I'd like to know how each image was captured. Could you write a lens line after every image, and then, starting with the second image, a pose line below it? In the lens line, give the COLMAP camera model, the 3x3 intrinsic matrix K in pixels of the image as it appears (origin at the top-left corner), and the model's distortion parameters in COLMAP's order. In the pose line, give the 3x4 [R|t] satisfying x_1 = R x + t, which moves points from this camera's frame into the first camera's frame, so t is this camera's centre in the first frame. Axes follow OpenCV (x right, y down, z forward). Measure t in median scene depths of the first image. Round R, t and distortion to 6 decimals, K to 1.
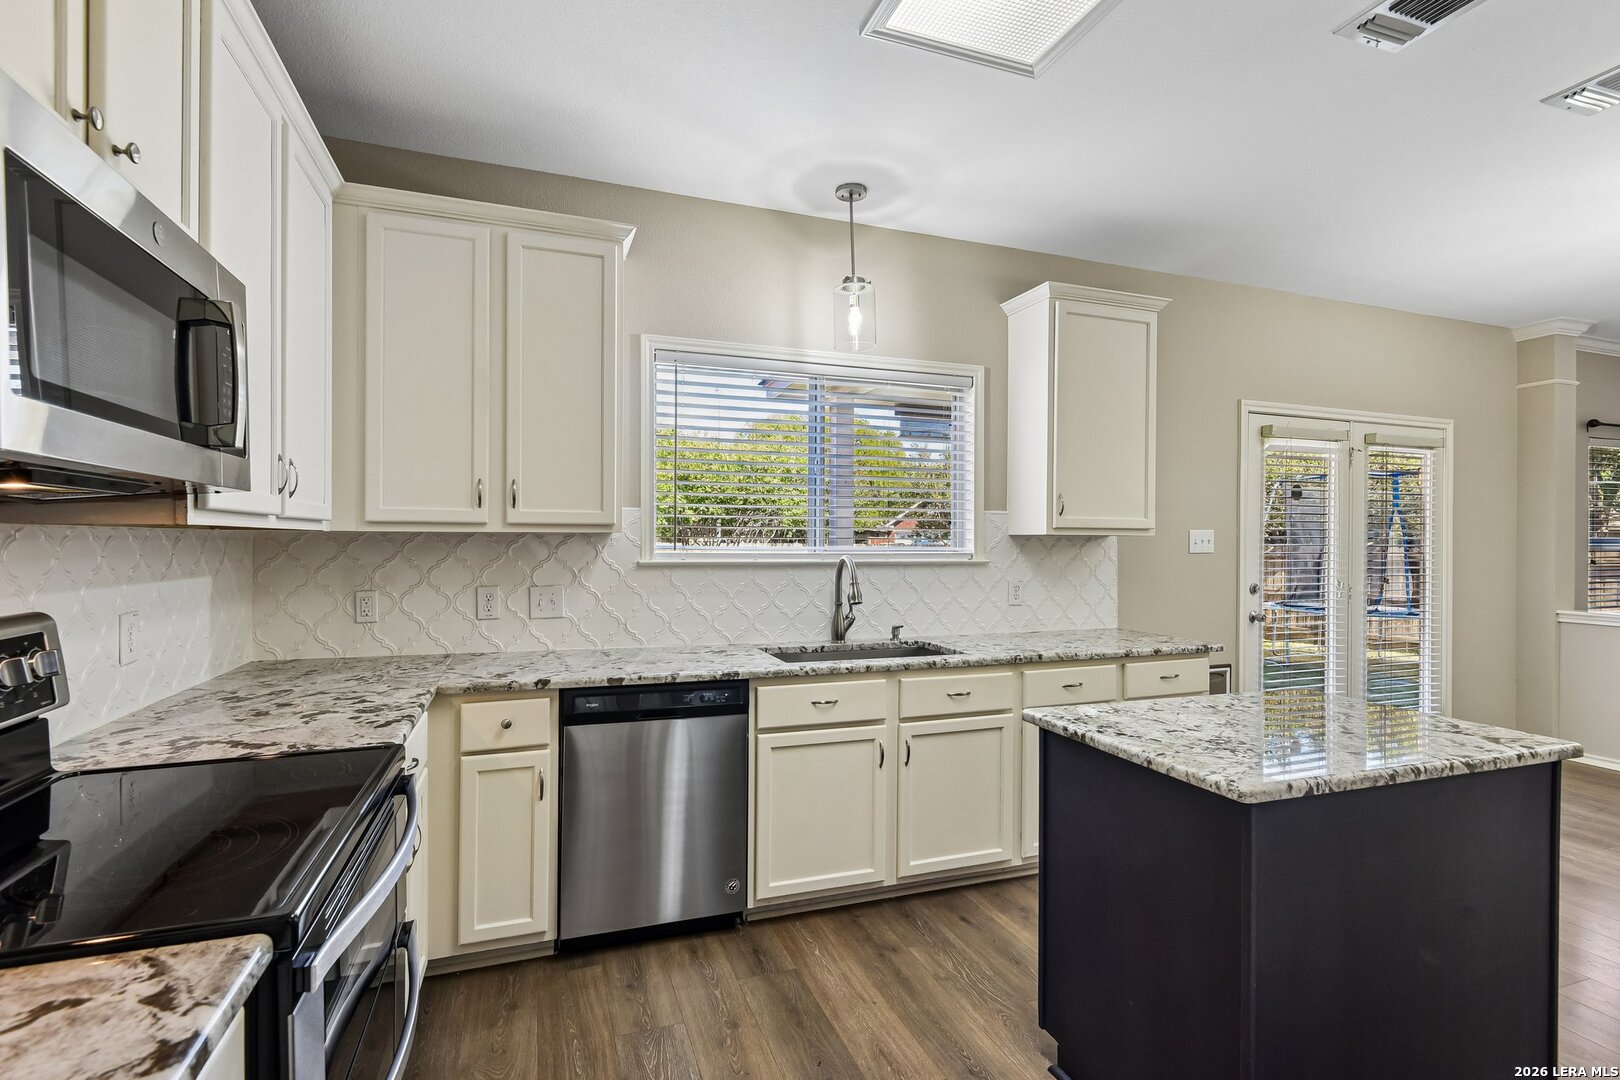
lens RADIAL K [[764.3, 0, 794.6], [0, 764.3, 544.7], [0, 0, 1]] dist [0.014348, -0.007206]
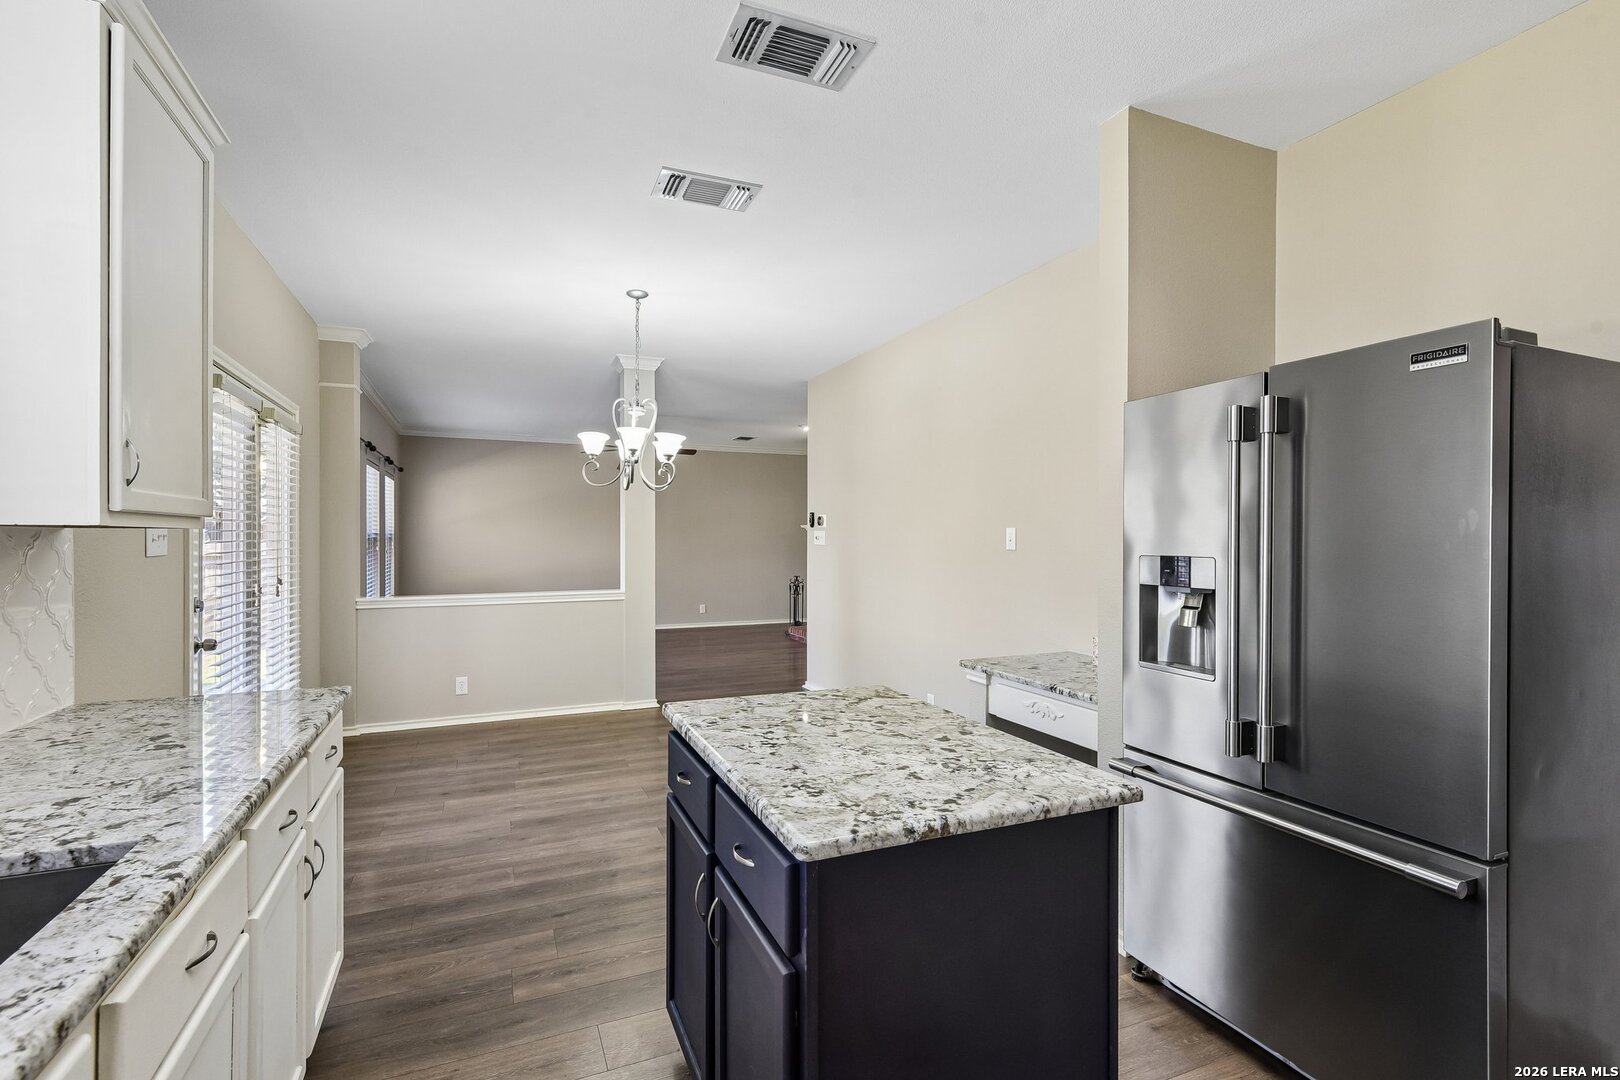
lens RADIAL K [[740.6, 0, 817.7], [0, 740.6, 549.1], [0, 0, 1]] dist [0.014475, -0.005400]
pose [[-0.075670, -0.017352, 0.996982, -0.116278], [0.002384, 0.999843, 0.017583, -0.003933], [-0.997130, 0.003707, -0.075617, 0.499672]]
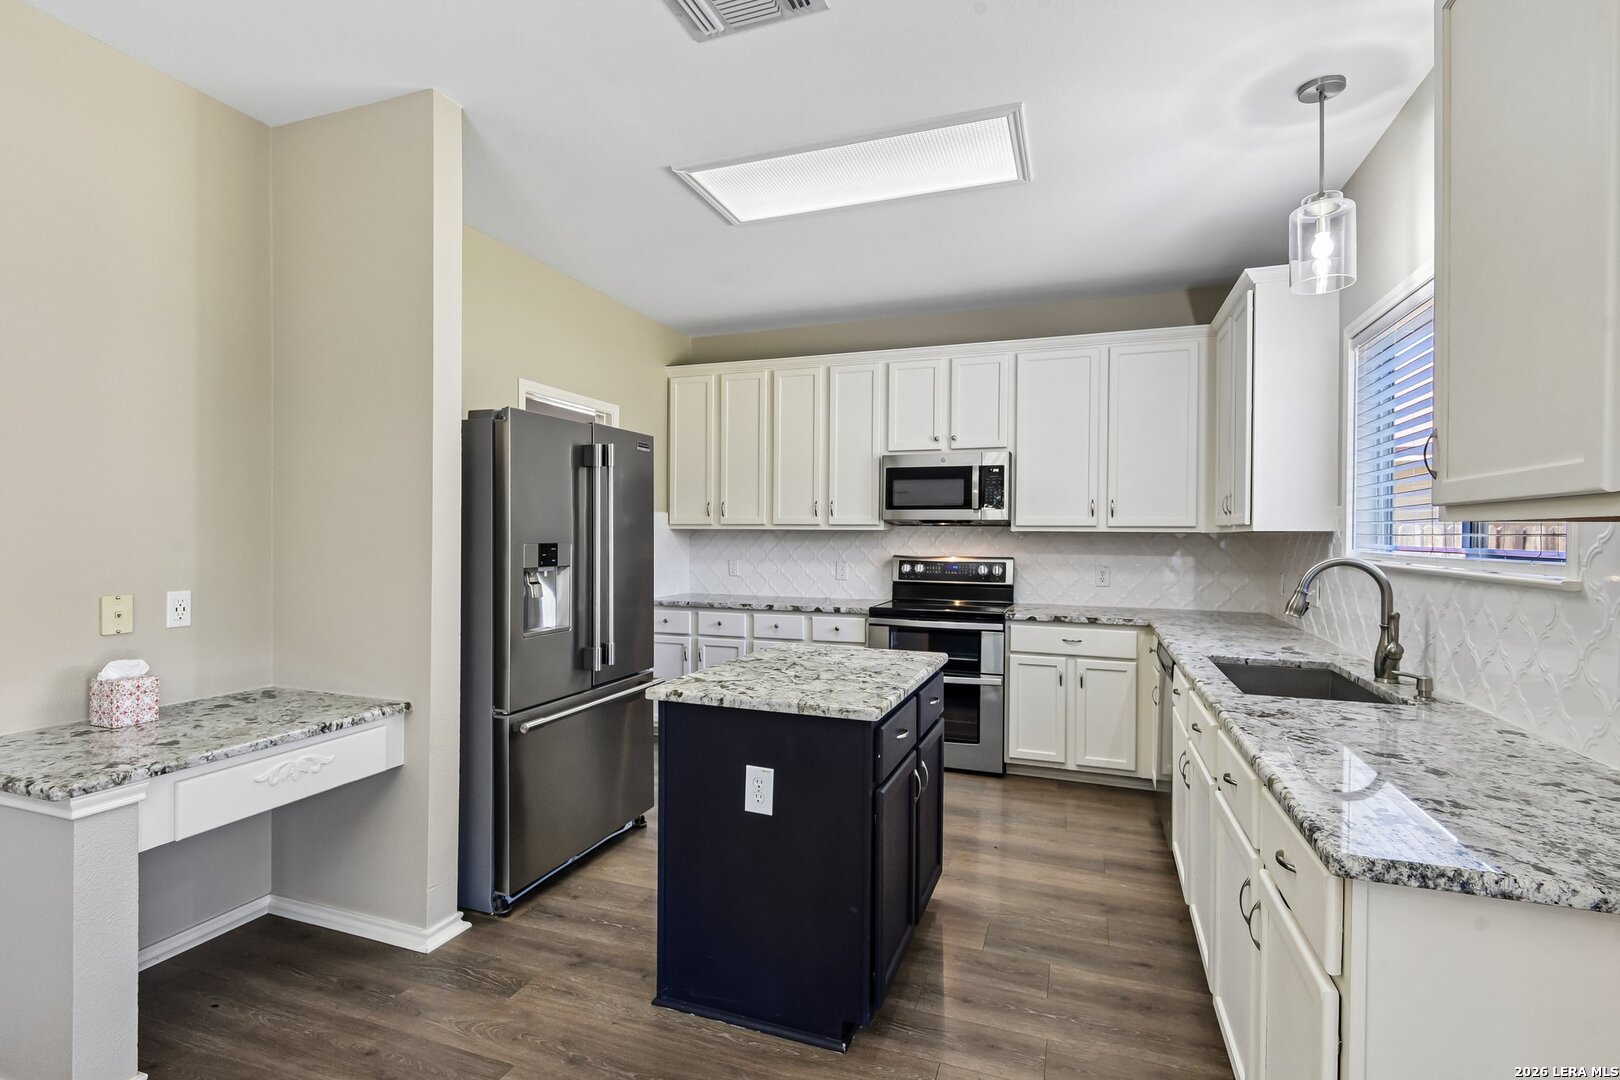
lens RADIAL K [[764.3, 0, 795.3], [0, 764.3, 534.8], [0, 0, 1]] dist [0.014348, -0.007206]
pose [[-0.648885, -0.006598, -0.760858, 0.750961], [-0.014213, 0.999893, 0.003450, -0.002075], [0.760754, 0.013053, -0.648909, 0.822435]]
